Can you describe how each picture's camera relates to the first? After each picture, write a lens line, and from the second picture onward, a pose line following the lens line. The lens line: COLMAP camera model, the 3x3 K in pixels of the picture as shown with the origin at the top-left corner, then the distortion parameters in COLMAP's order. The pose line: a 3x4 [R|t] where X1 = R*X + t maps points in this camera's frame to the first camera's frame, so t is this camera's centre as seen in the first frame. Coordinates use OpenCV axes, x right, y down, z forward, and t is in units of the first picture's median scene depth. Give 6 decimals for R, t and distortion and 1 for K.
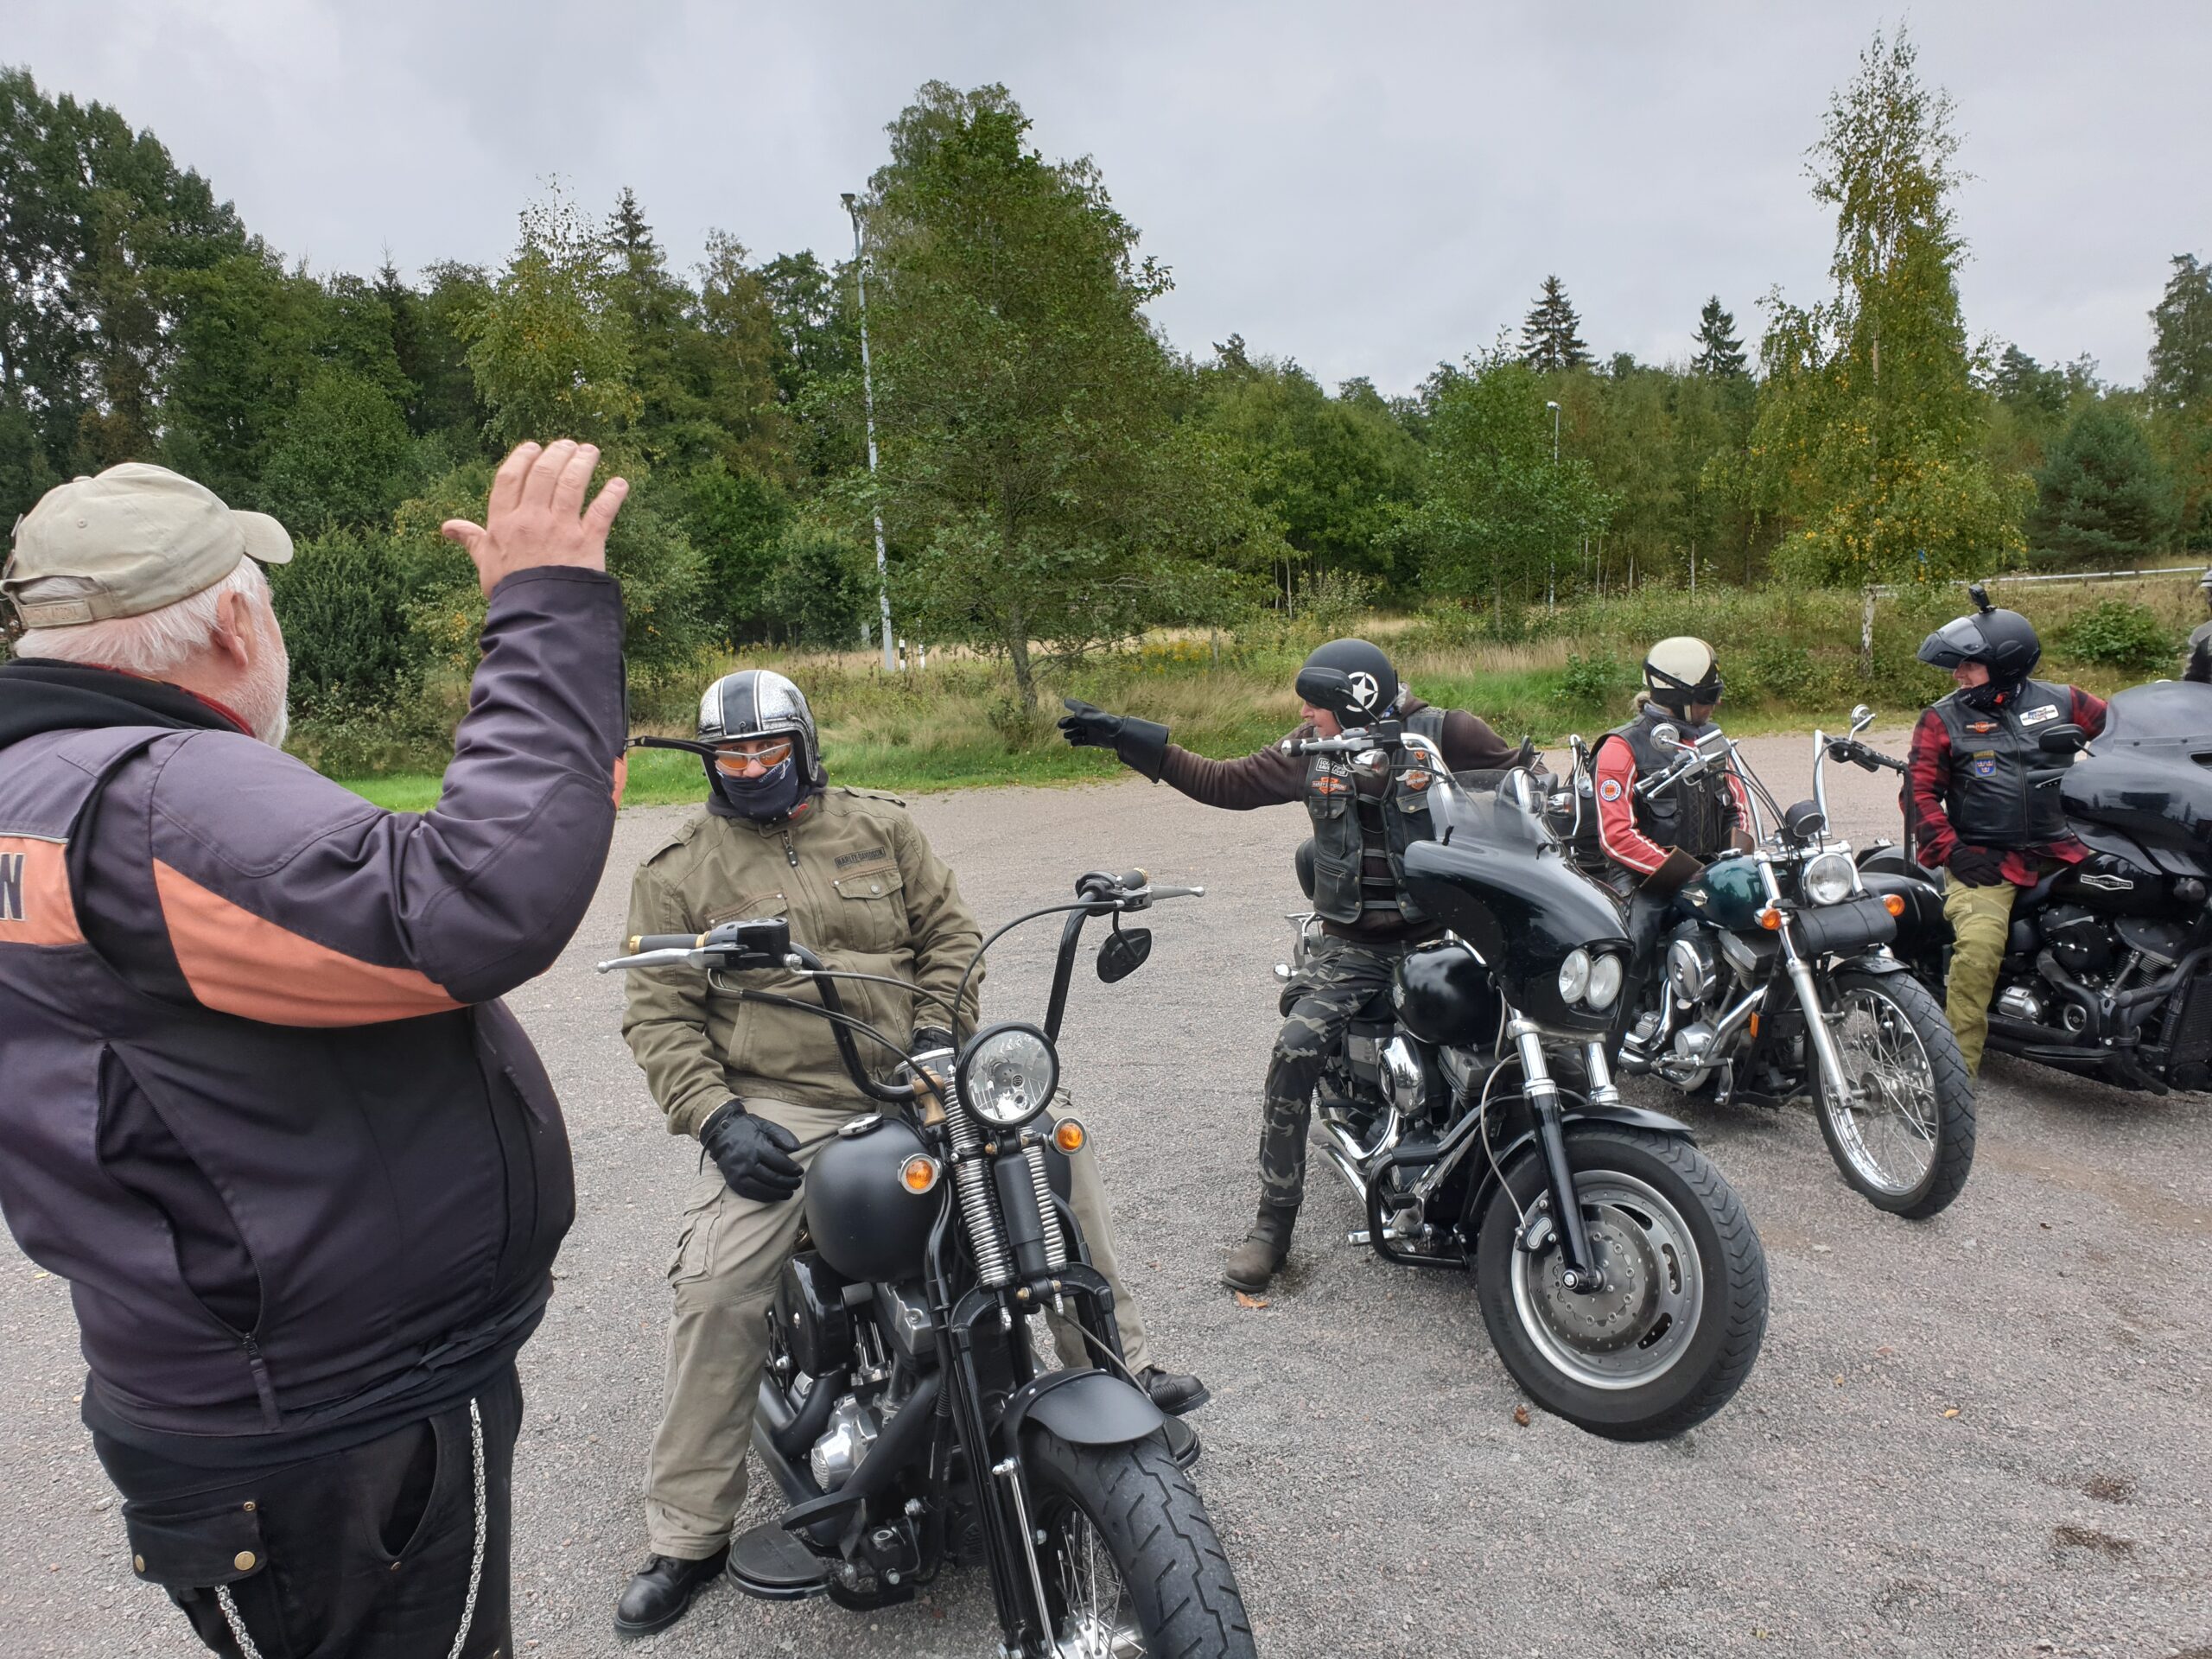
lens RADIAL K [[1780.0, 0, 1105.4], [0, 1780.0, 837.0], [0, 0, 1]] dist [0.033545, -0.049944]
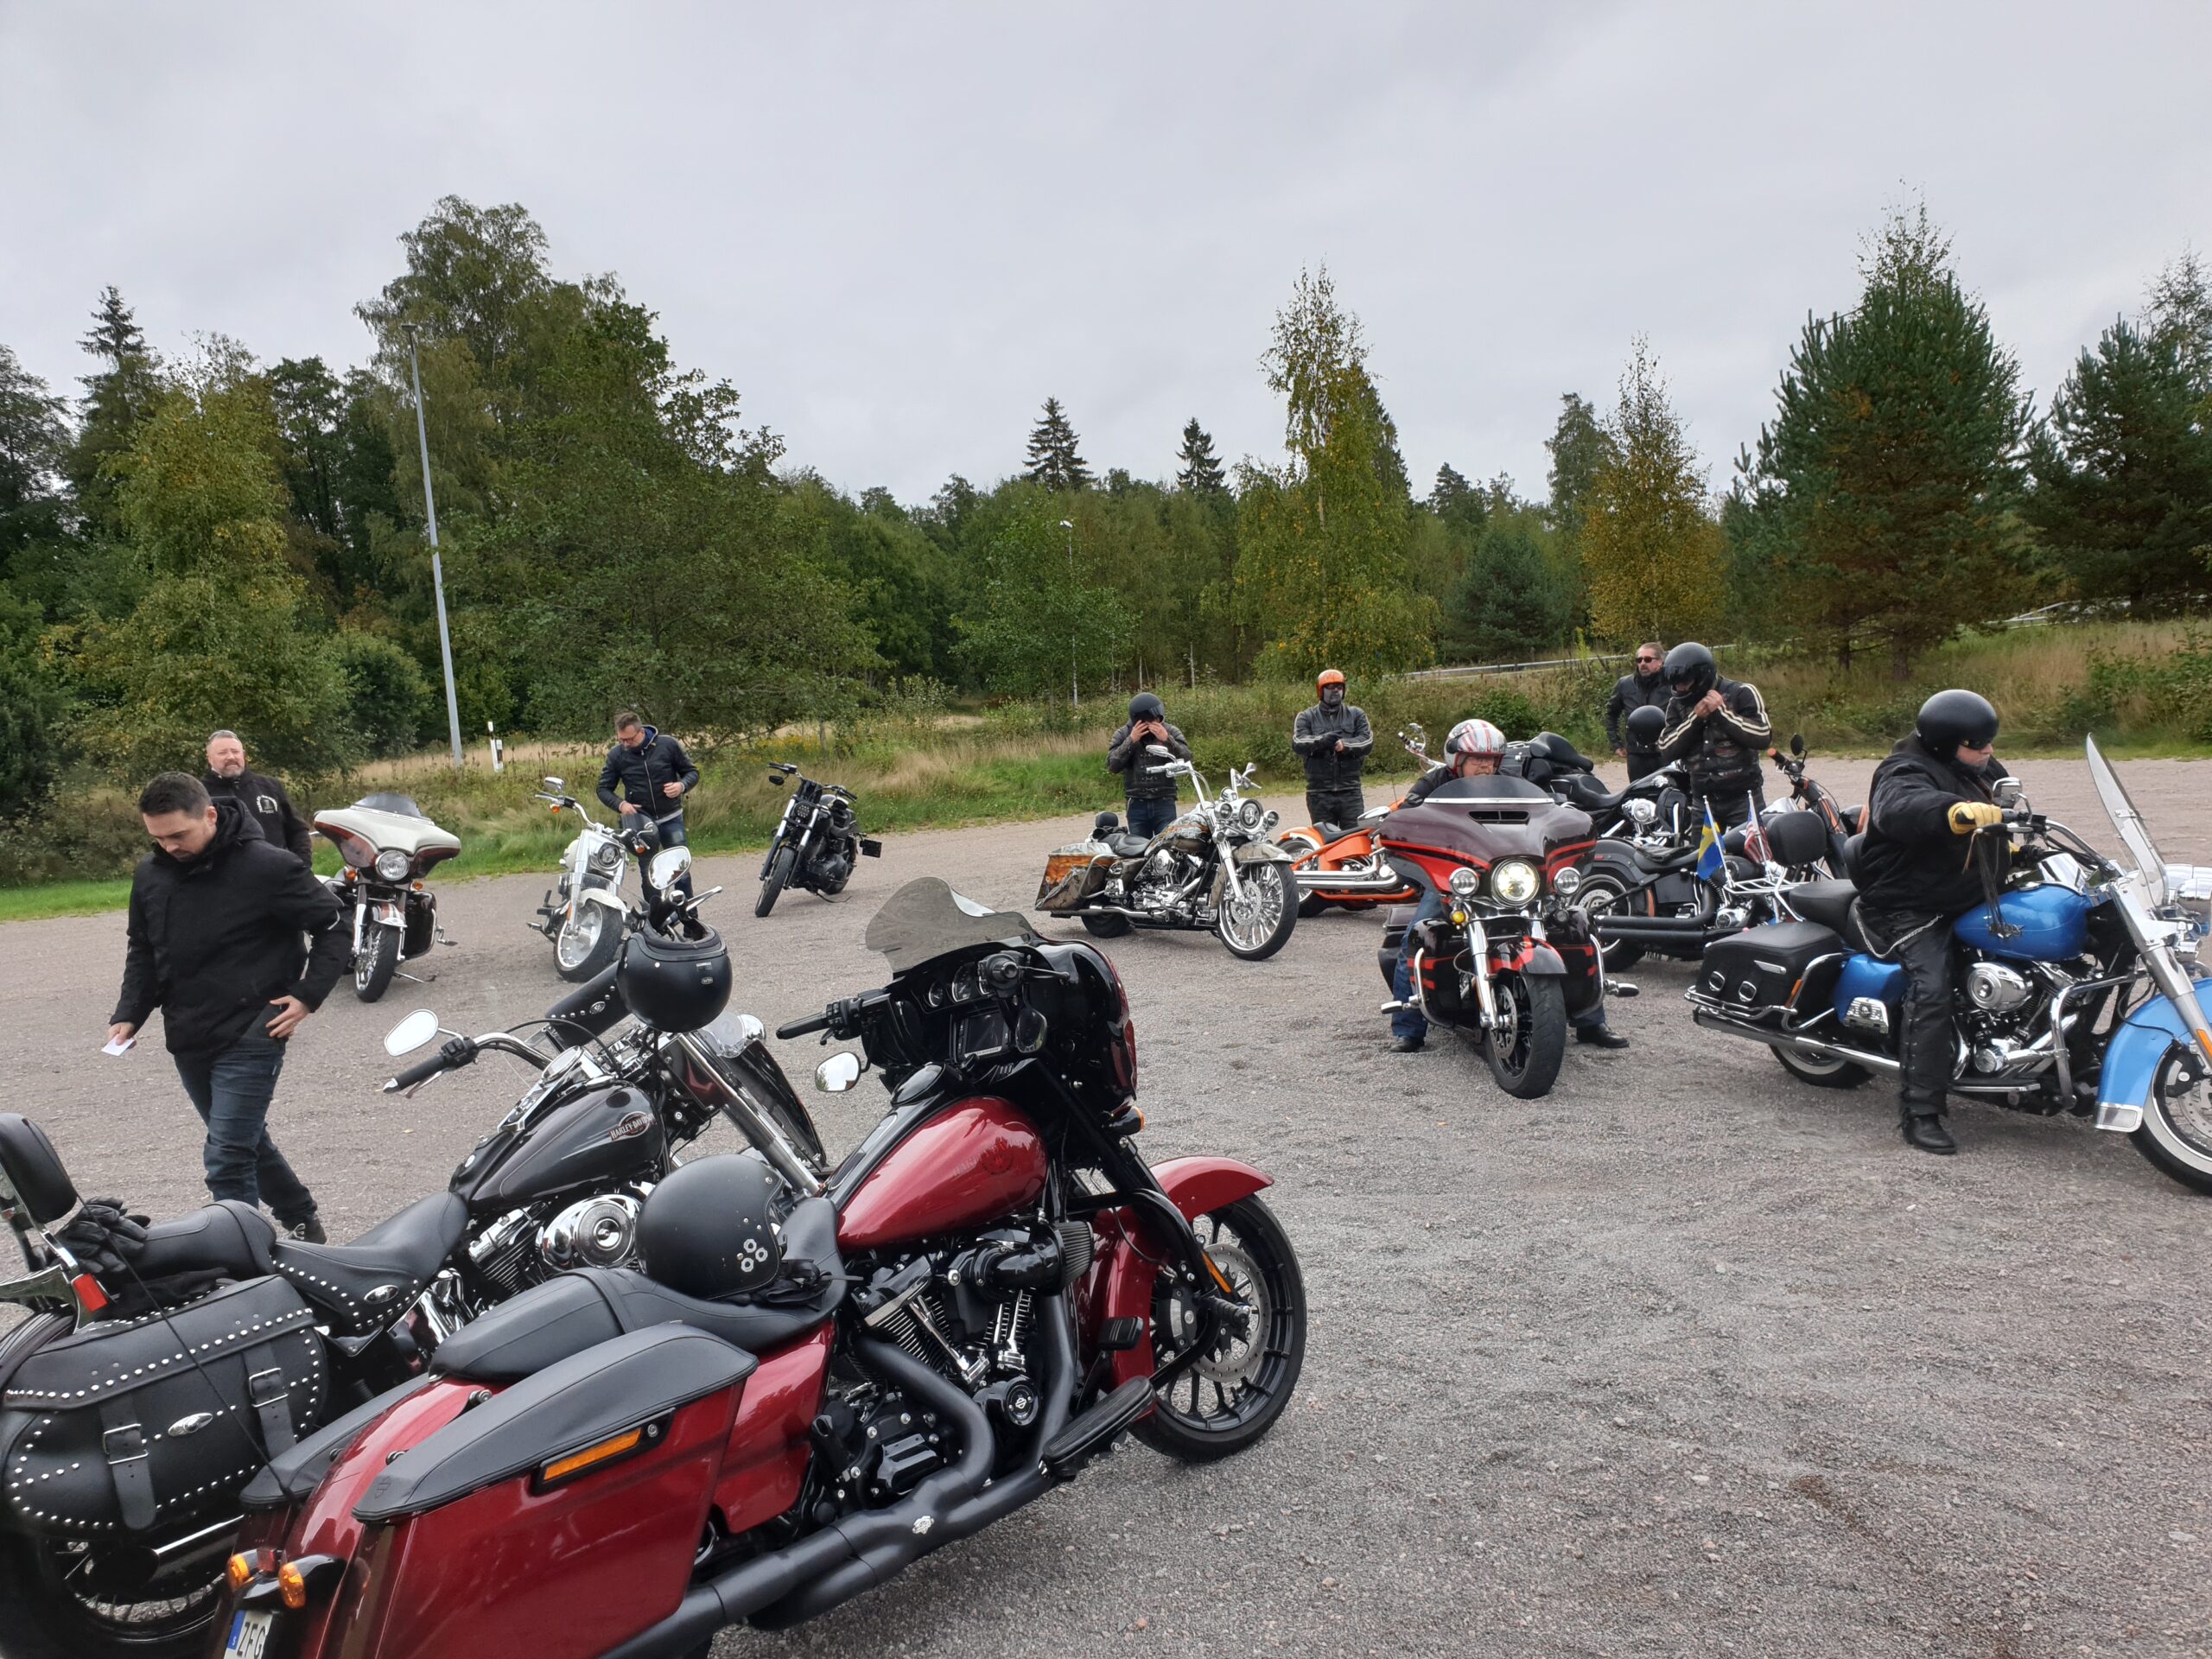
lens RADIAL K [[1780.3, 0, 1105.8], [0, 1780.3, 781.3], [0, 0, 1]] dist [0.051161, -0.009208]
pose [[0.964225, -0.033311, 0.262984, -0.024912], [0.055555, 0.995435, -0.077604, 0.008155], [-0.259198, 0.089438, 0.961674, -0.068508]]
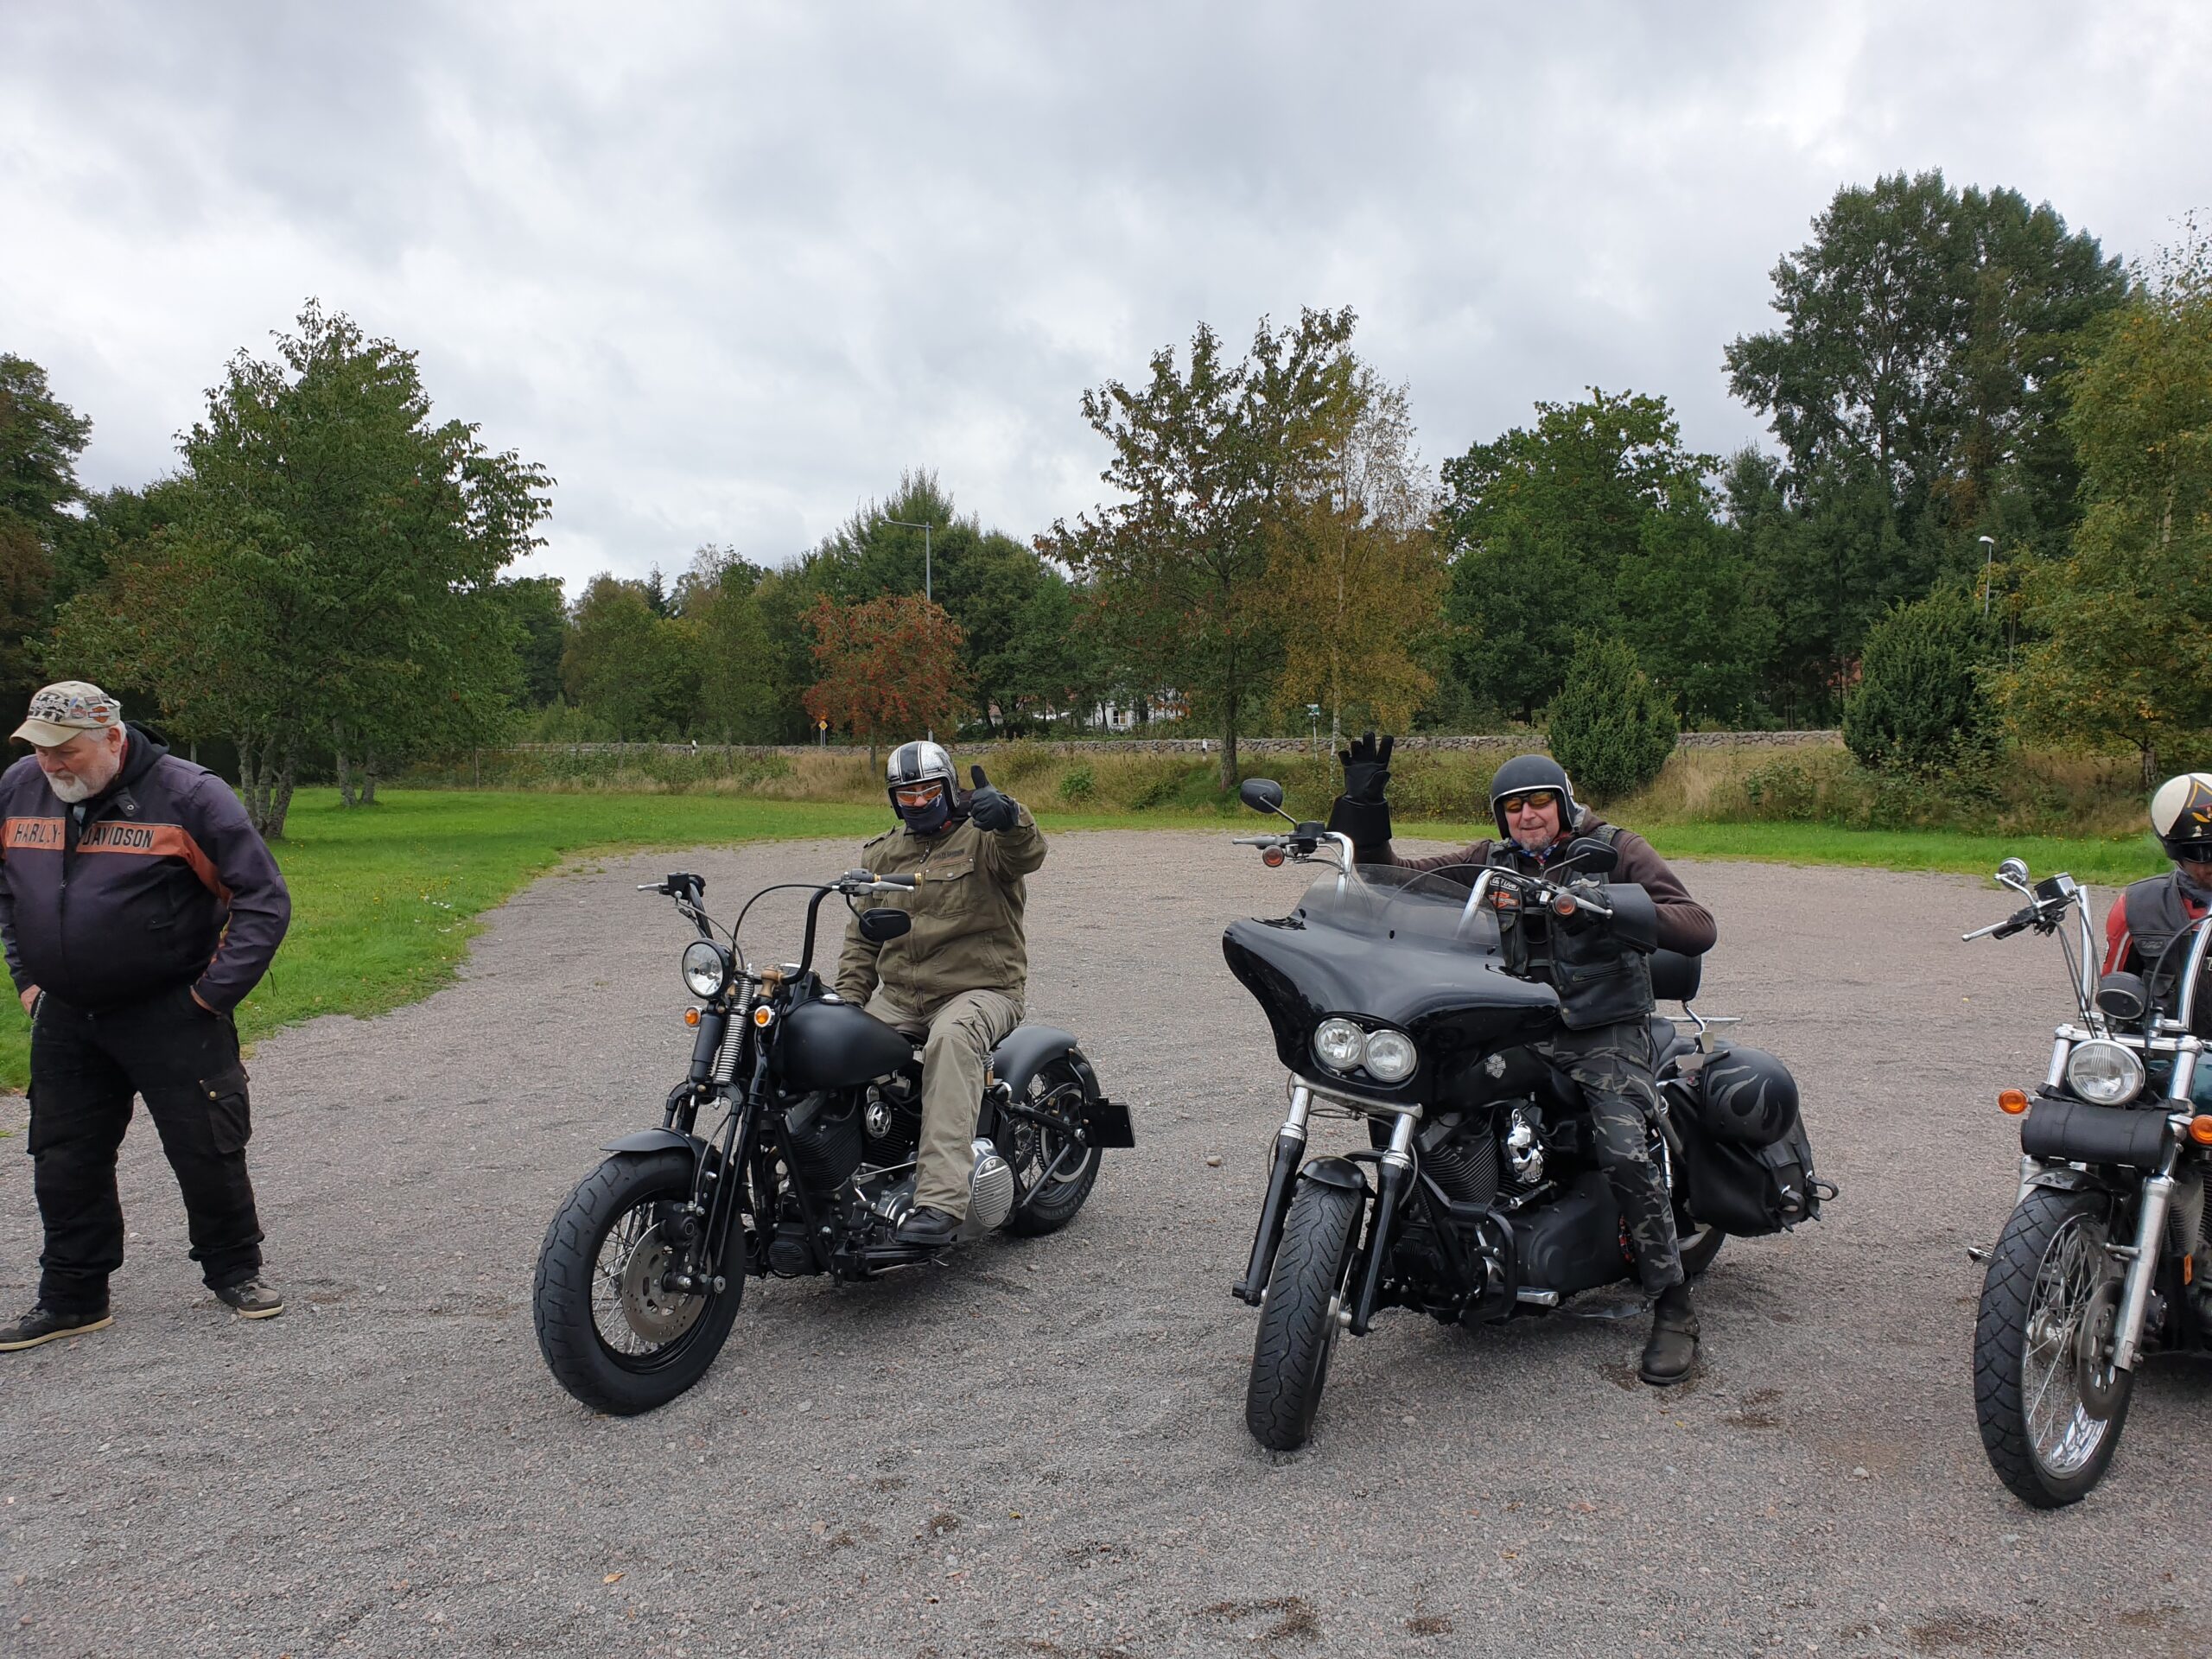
lens RADIAL K [[1780.3, 0, 1105.8], [0, 1780.3, 781.3], [0, 0, 1]] dist [0.051161, -0.009208]
pose [[0.502657, 0.062238, -0.862243, 0.086992], [-0.110661, 0.993832, 0.007225, -0.005850], [0.857374, 0.091785, 0.506444, 0.021174]]
